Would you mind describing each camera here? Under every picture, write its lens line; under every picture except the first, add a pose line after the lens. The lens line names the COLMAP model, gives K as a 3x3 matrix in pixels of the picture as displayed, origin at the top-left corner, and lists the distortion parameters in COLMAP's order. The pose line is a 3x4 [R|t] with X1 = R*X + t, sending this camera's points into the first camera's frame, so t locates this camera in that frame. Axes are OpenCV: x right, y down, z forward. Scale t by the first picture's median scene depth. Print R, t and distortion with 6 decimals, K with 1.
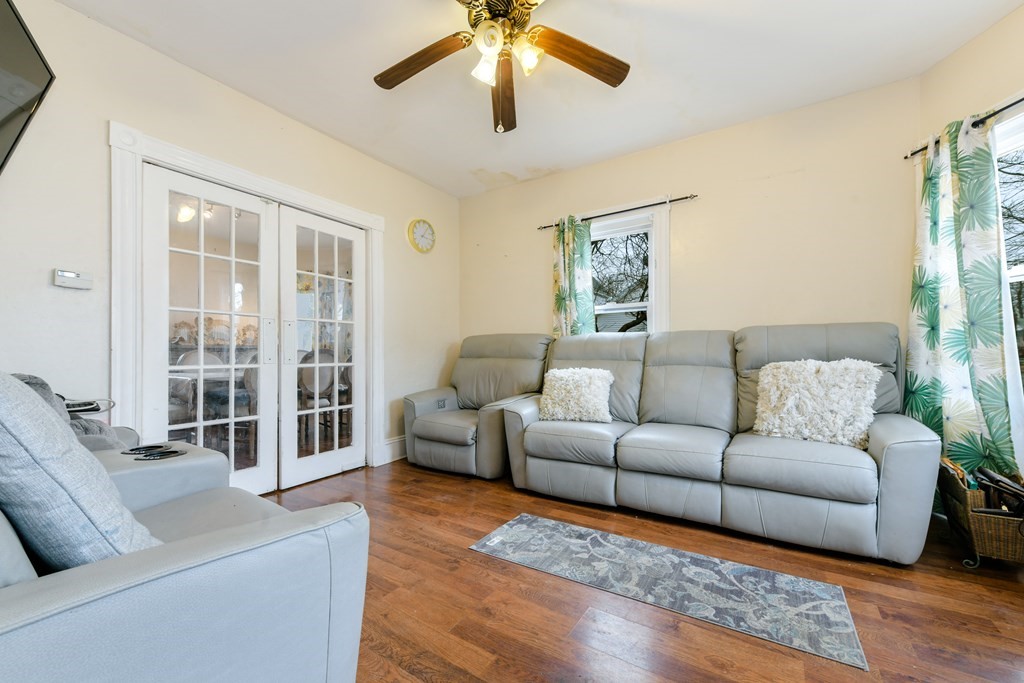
lens RADIAL K [[398.8, 0, 523.6], [0, 398.8, 353.8], [0, 0, 1]] dist [0.000715, 0.000037]
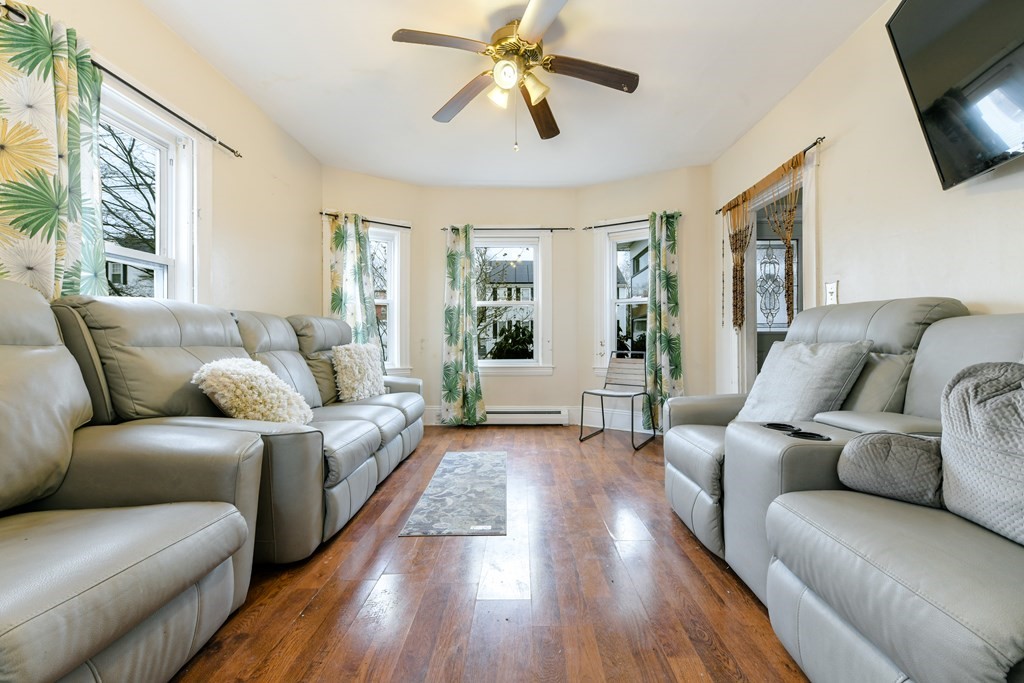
lens RADIAL K [[403.1, 0, 518.5], [0, 403.1, 344.6], [0, 0, 1]] dist [0.000526, -0.000019]
pose [[-0.518424, -0.007770, 0.855089, -1.010243], [-0.010028, 0.999945, 0.003007, 0.009239], [-0.855065, -0.007016, -0.518473, 1.494657]]
